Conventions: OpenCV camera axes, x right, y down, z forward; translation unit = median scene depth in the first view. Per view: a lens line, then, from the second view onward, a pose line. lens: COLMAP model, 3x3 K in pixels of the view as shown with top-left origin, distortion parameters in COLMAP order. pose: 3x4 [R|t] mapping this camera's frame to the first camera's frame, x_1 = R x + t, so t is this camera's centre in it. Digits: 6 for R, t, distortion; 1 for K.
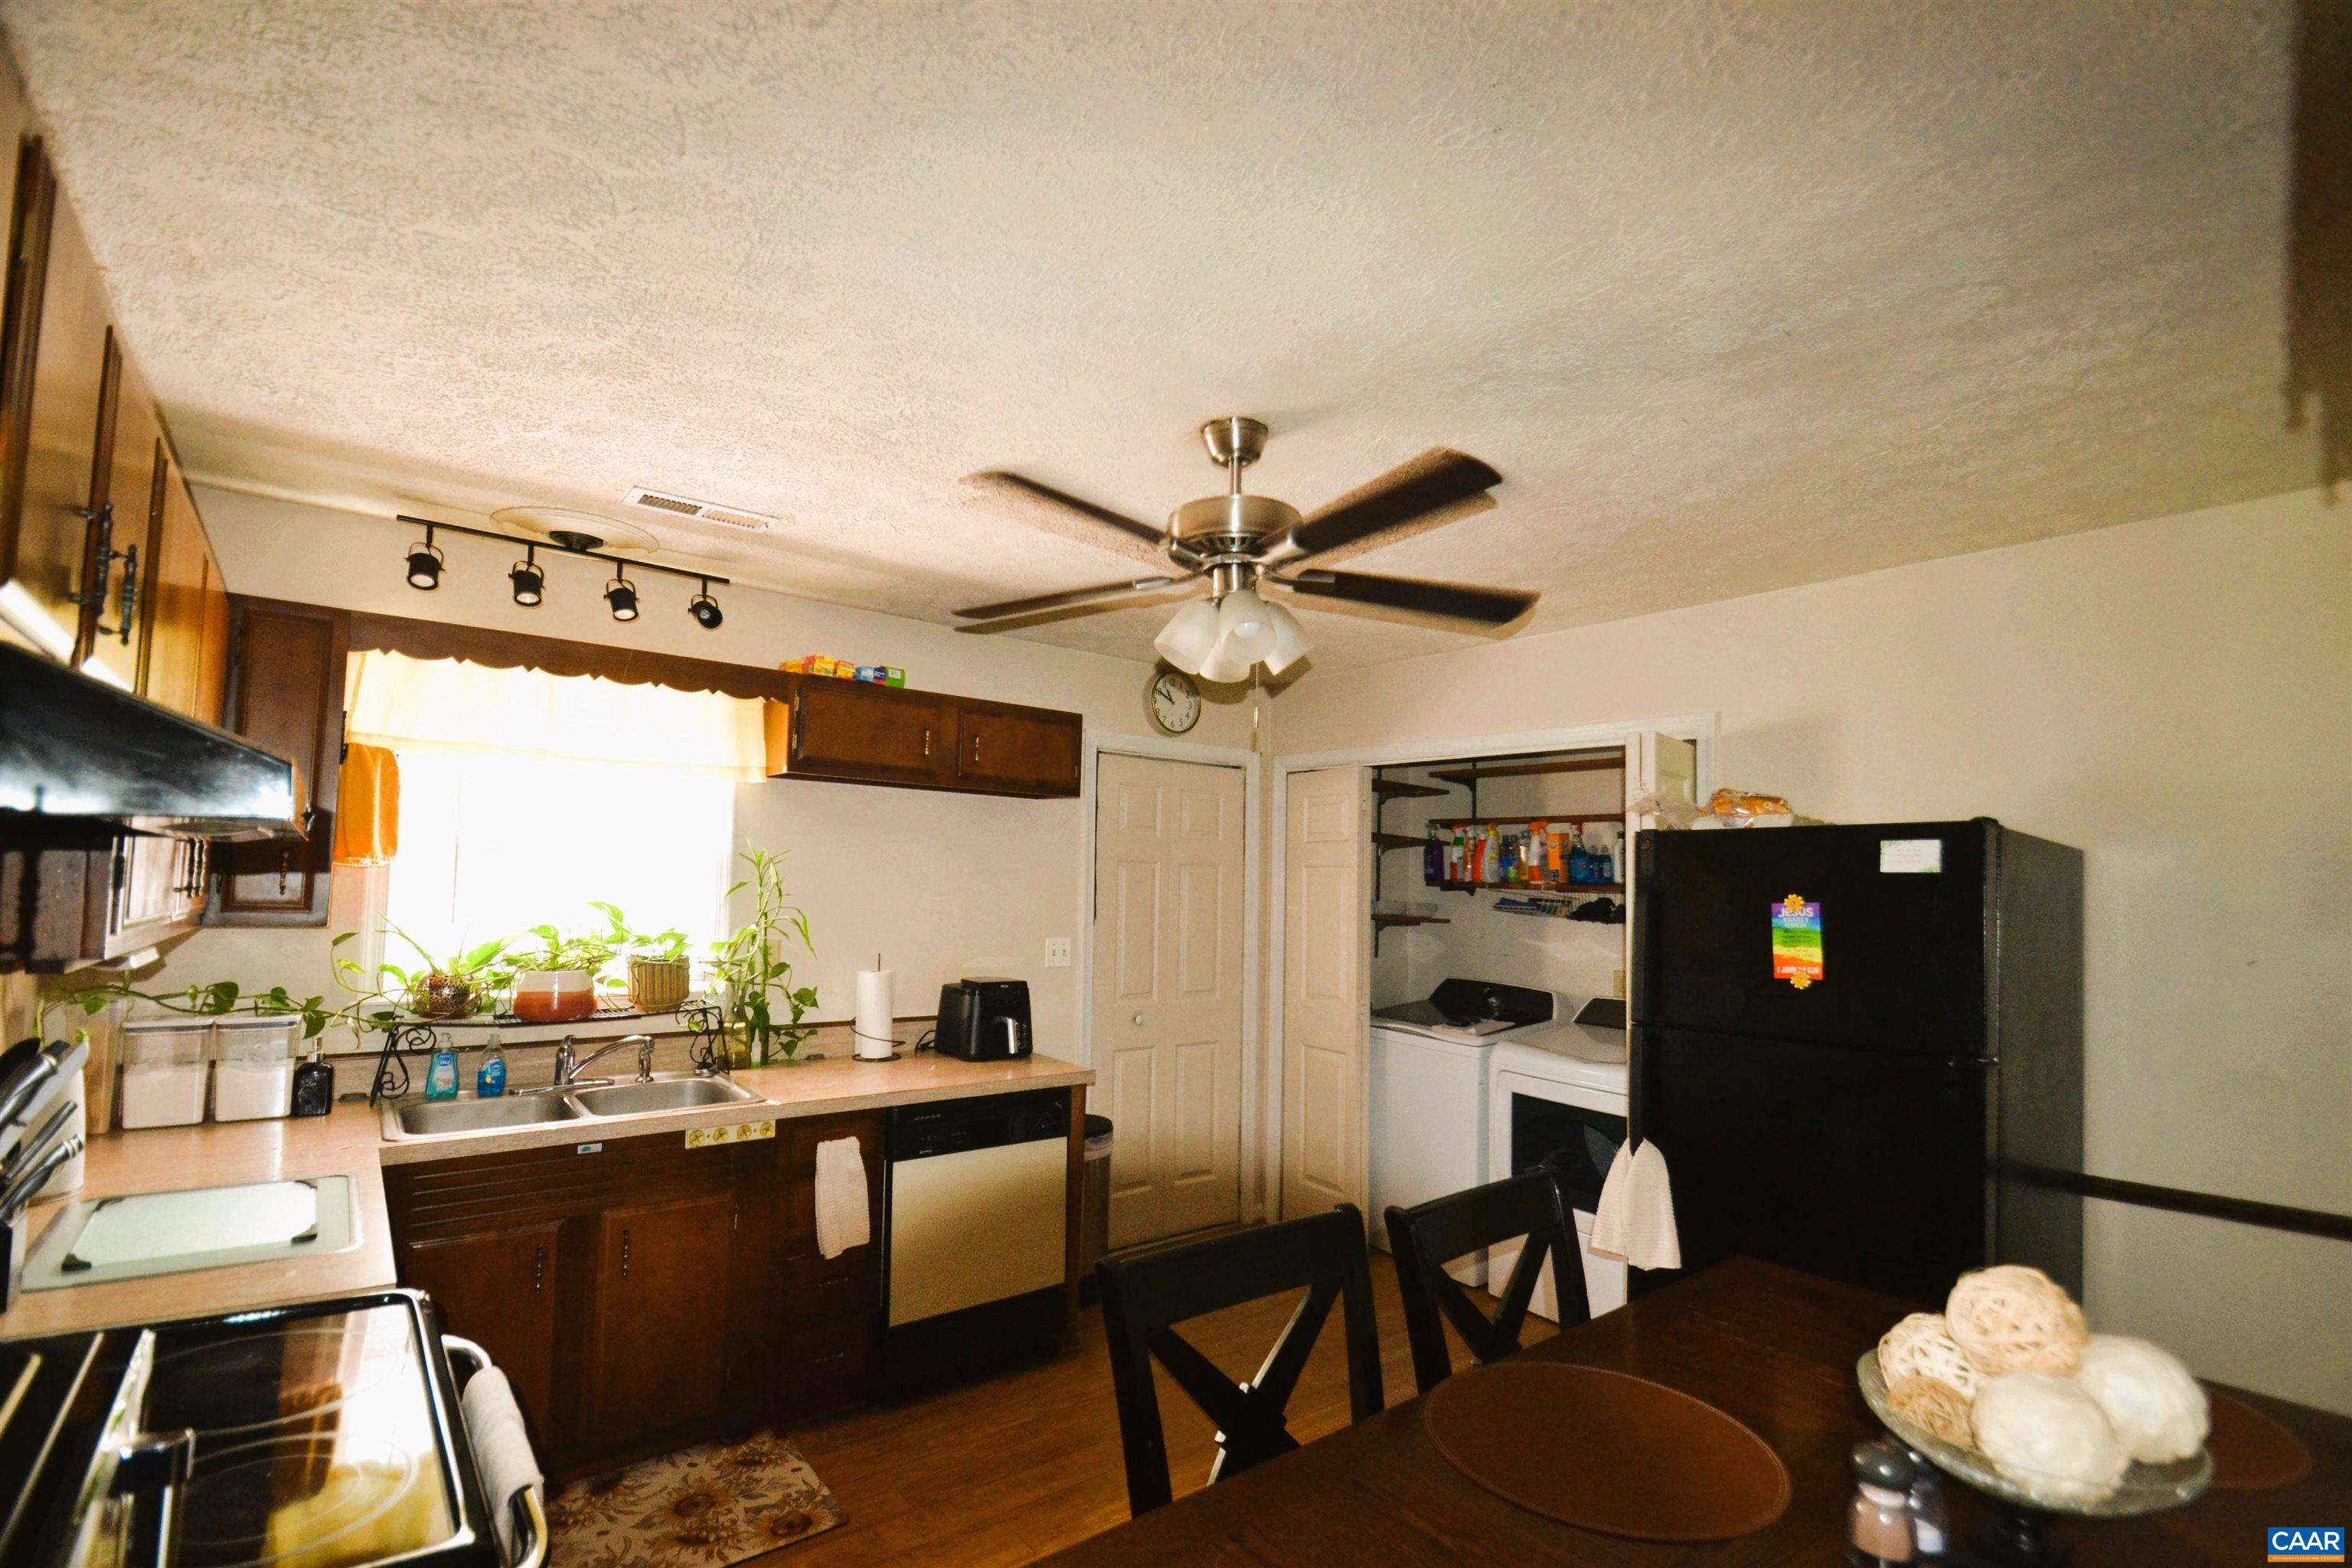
lens RADIAL K [[1048.4, 0, 1156.2], [0, 1048.4, 841.9], [0, 0, 1]] dist [0.017585, -0.020120]
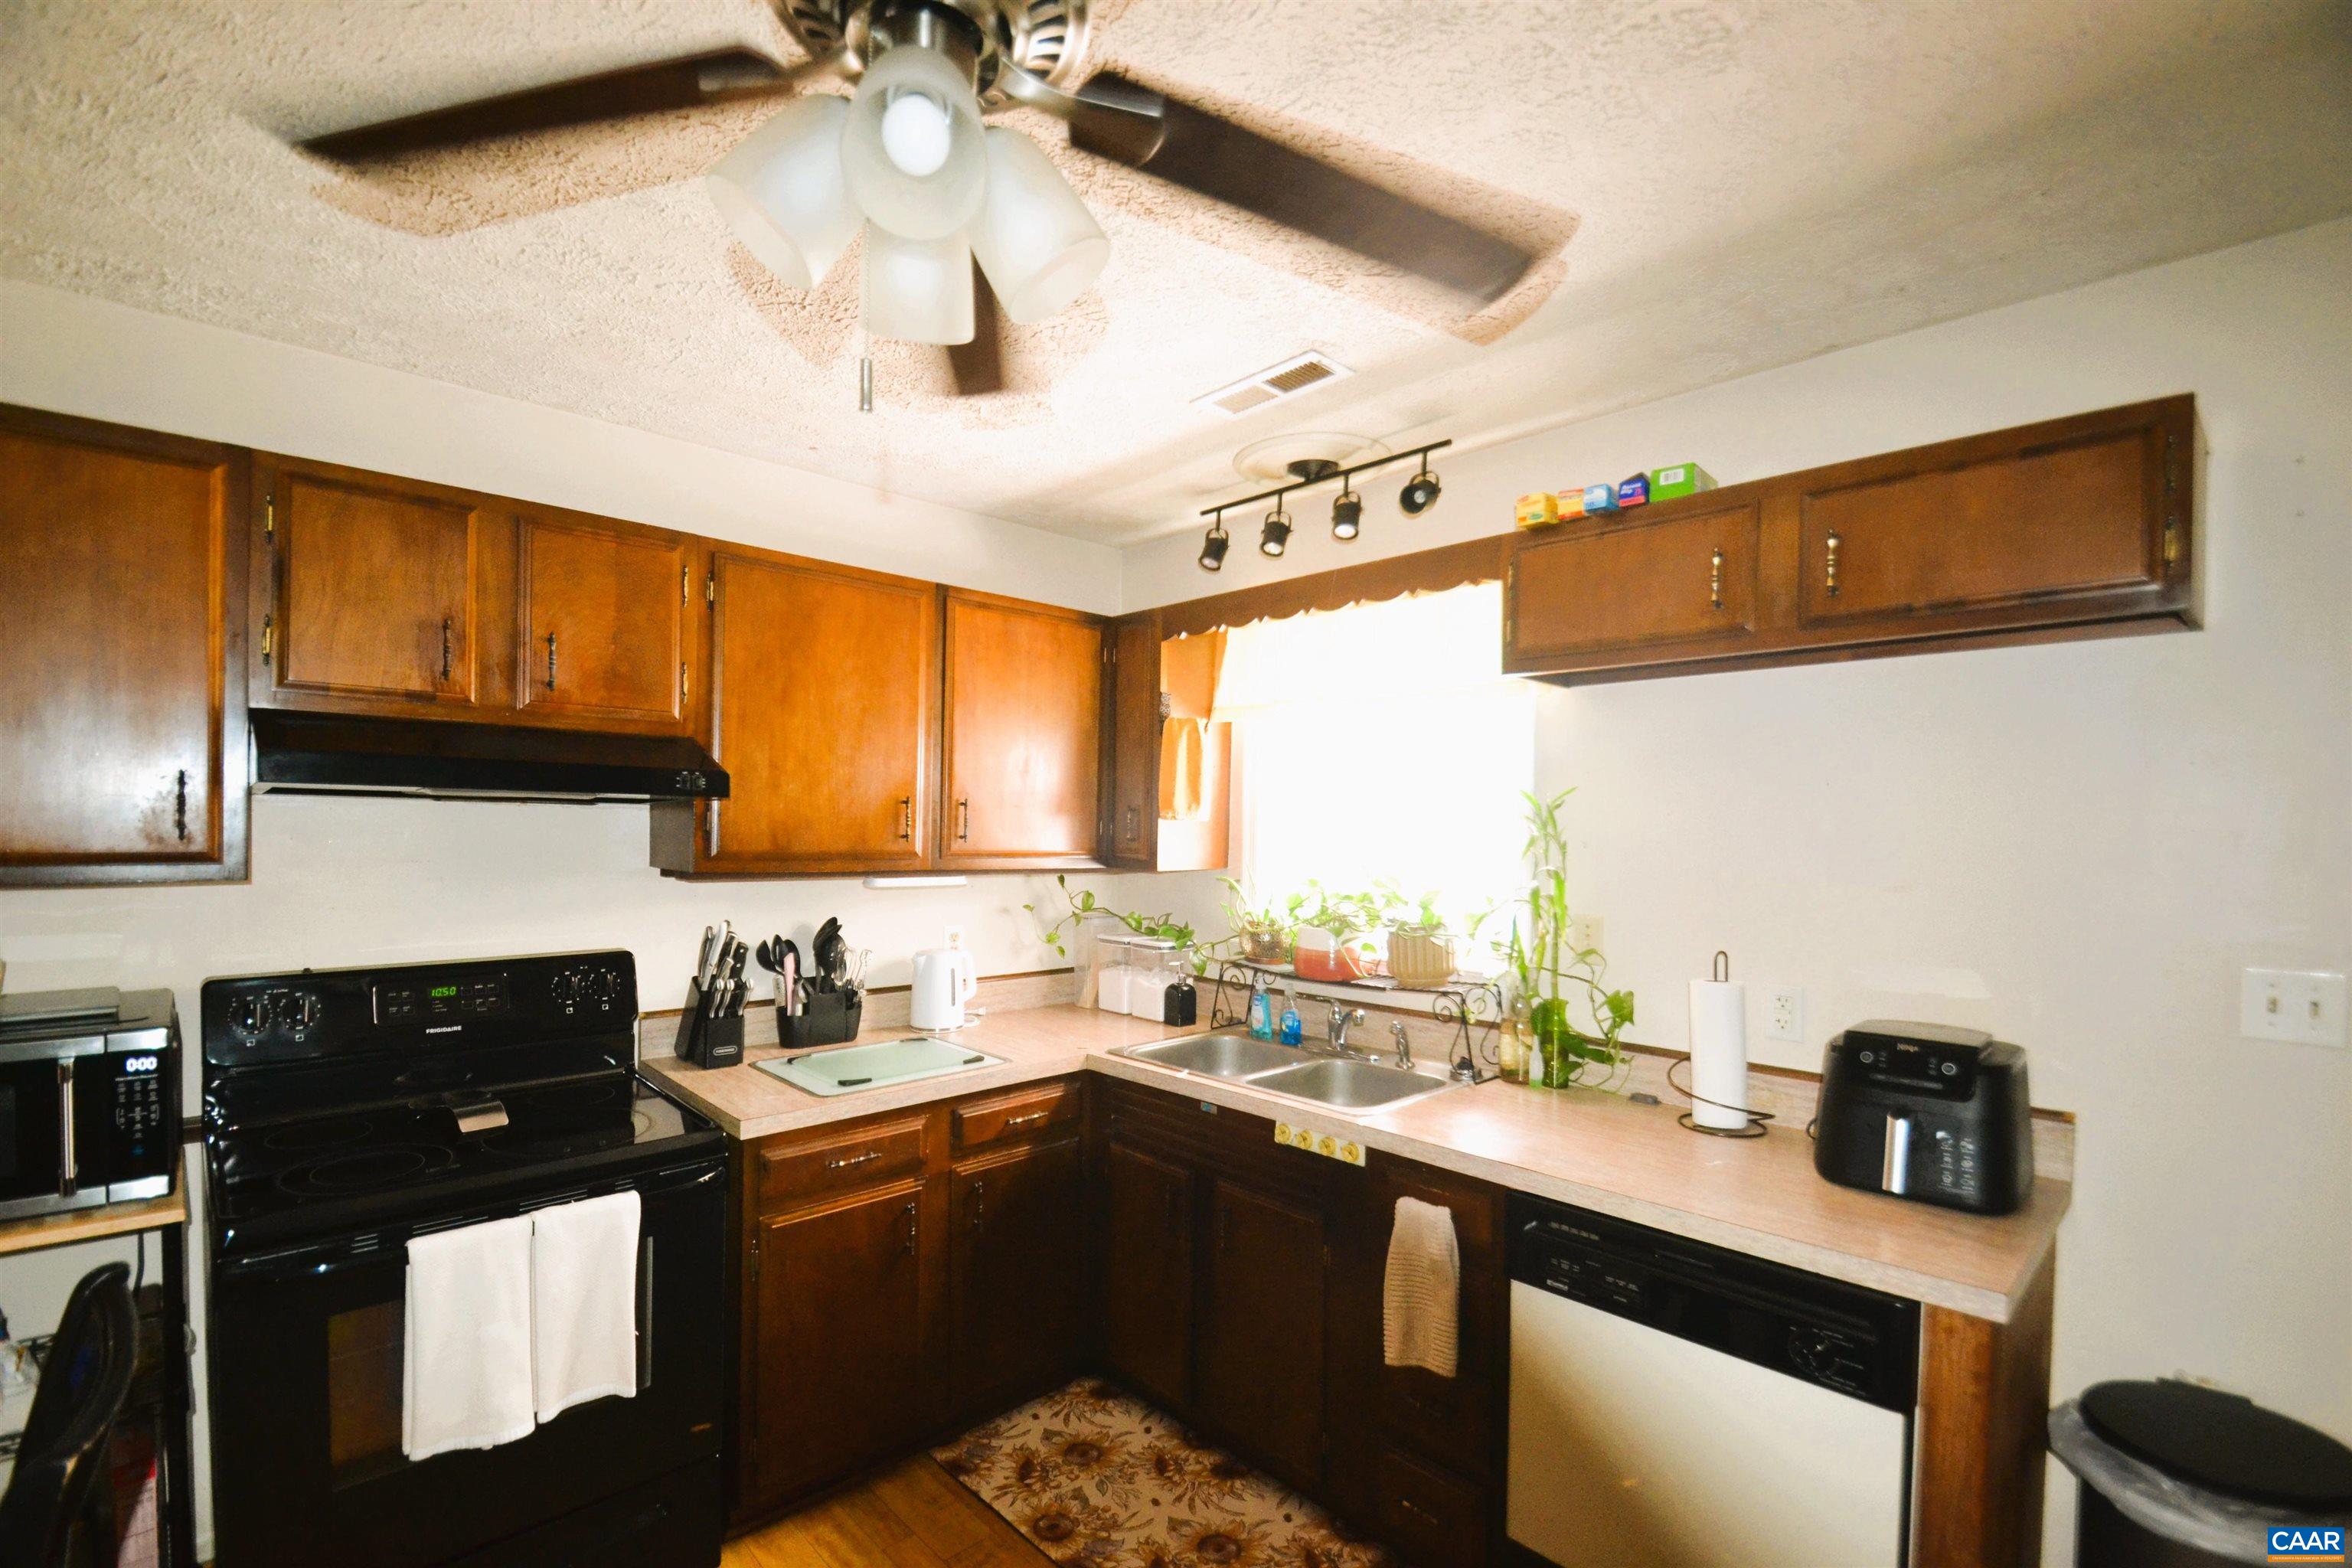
lens RADIAL K [[1048.4, 0, 1156.2], [0, 1048.4, 841.9], [0, 0, 1]] dist [0.017585, -0.020120]
pose [[0.090233, -0.006508, -0.995899, 0.365062], [0.029814, 0.999548, -0.003831, 0.044876], [0.995474, -0.029346, 0.090387, 0.768745]]
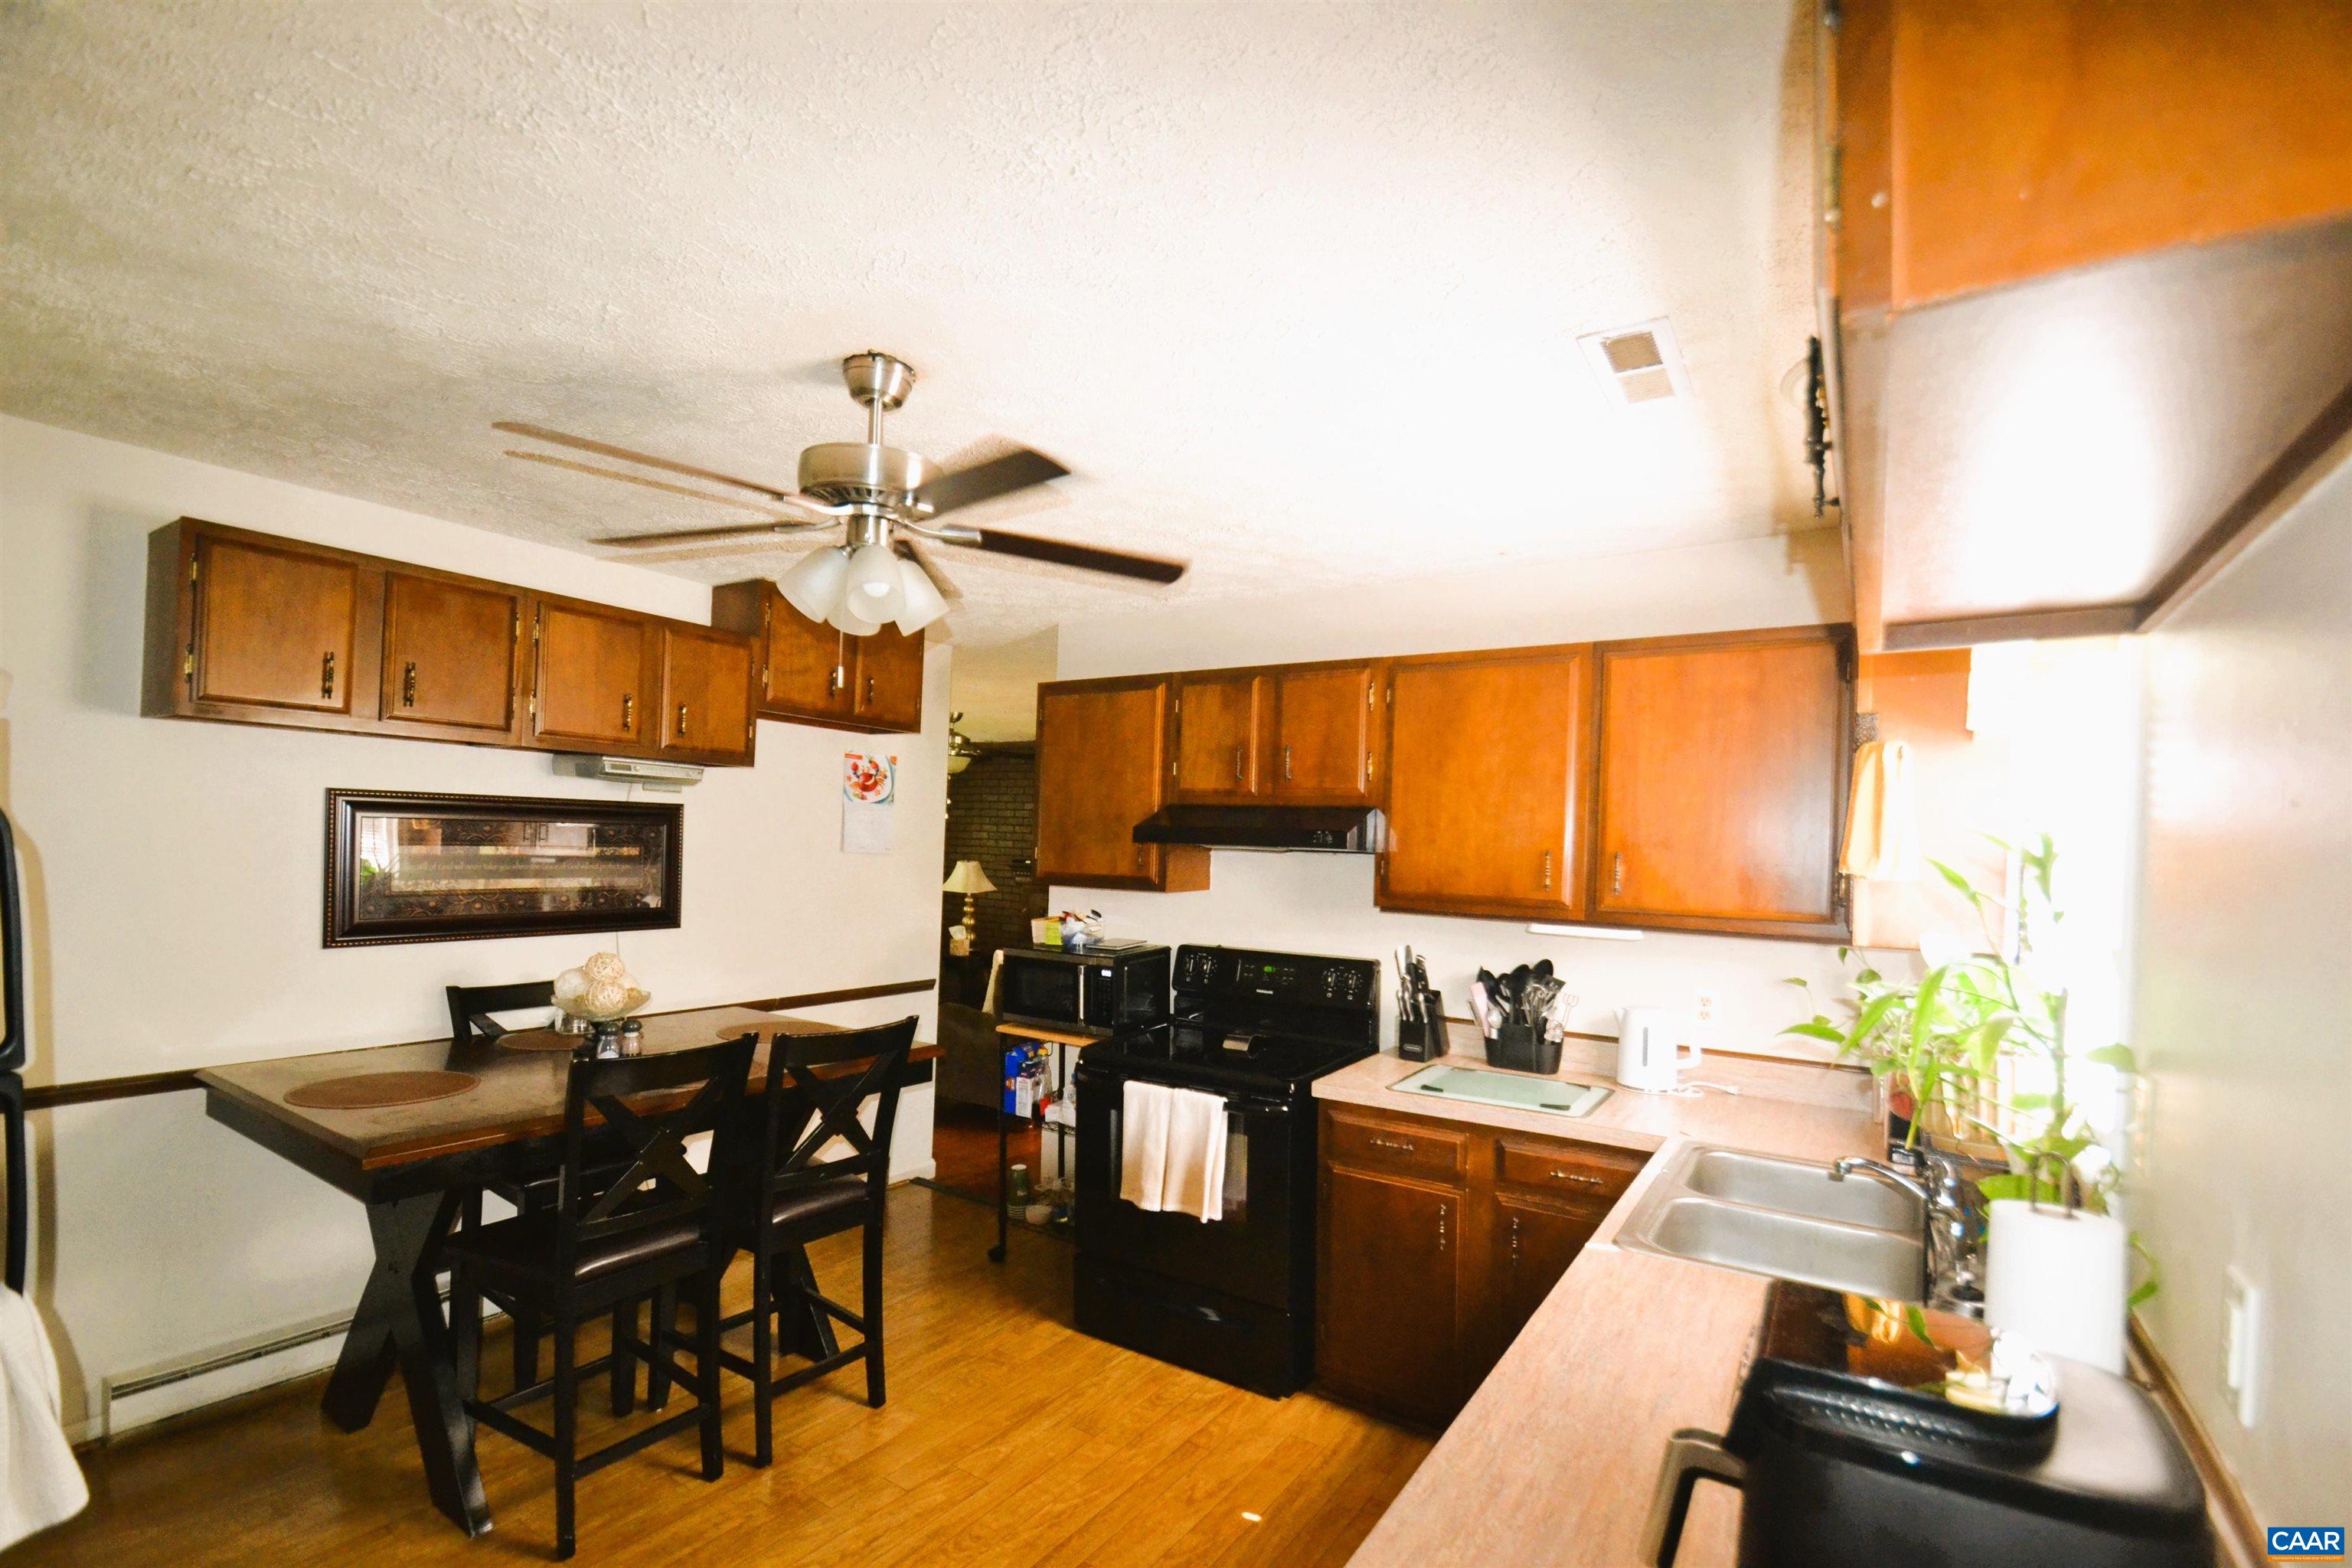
lens RADIAL K [[1048.4, 0, 1156.2], [0, 1048.4, 841.9], [0, 0, 1]] dist [0.017585, -0.020120]
pose [[-0.948785, -0.057039, -0.310730, 0.079578], [-0.042772, 0.997702, -0.052540, 0.056198], [0.313013, -0.036559, -0.949045, 1.464715]]
